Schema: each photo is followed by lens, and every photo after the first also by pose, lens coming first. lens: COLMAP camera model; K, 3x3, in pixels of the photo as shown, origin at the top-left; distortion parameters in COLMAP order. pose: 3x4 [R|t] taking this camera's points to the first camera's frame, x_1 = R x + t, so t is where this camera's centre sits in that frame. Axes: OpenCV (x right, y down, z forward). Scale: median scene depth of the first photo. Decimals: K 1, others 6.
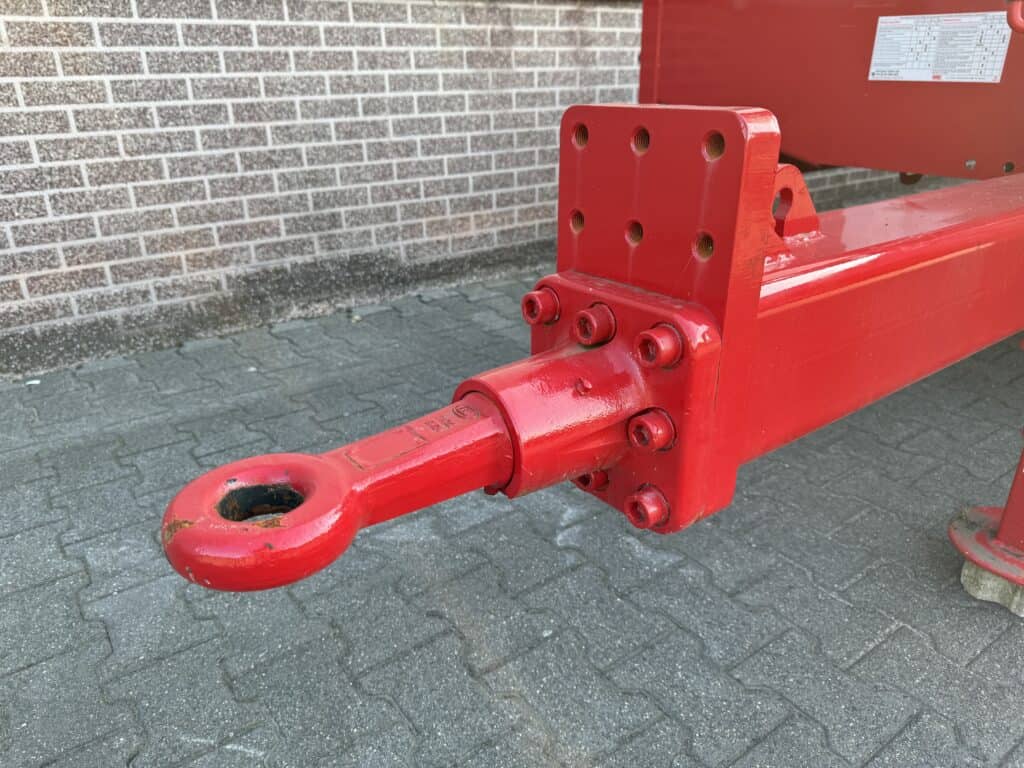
lens RADIAL K [[725.6, 0, 484.7], [0, 725.6, 367.1], [0, 0, 1]] dist [0.044988, -0.047258]
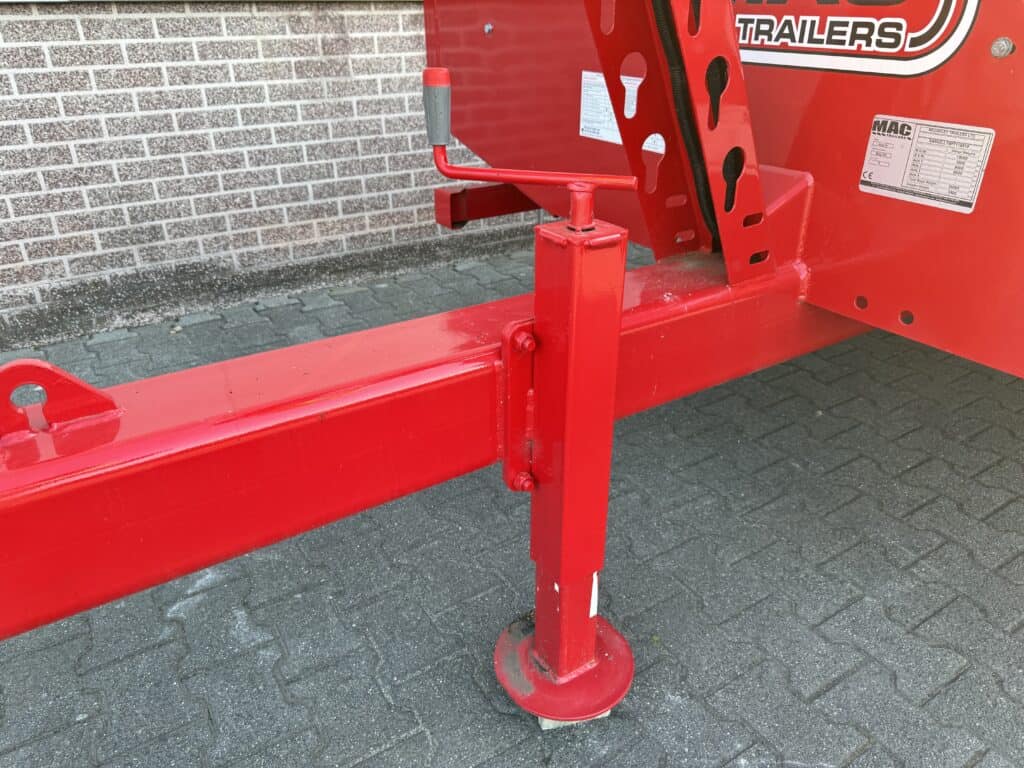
lens RADIAL K [[725.6, 0, 490.3], [0, 725.6, 352.3], [0, 0, 1]] dist [0.044988, -0.047258]
pose [[0.997490, 0.032115, -0.063098, 0.325241], [-0.028426, 0.997882, 0.058518, -0.107844], [0.064844, -0.056577, 0.996290, 0.007615]]
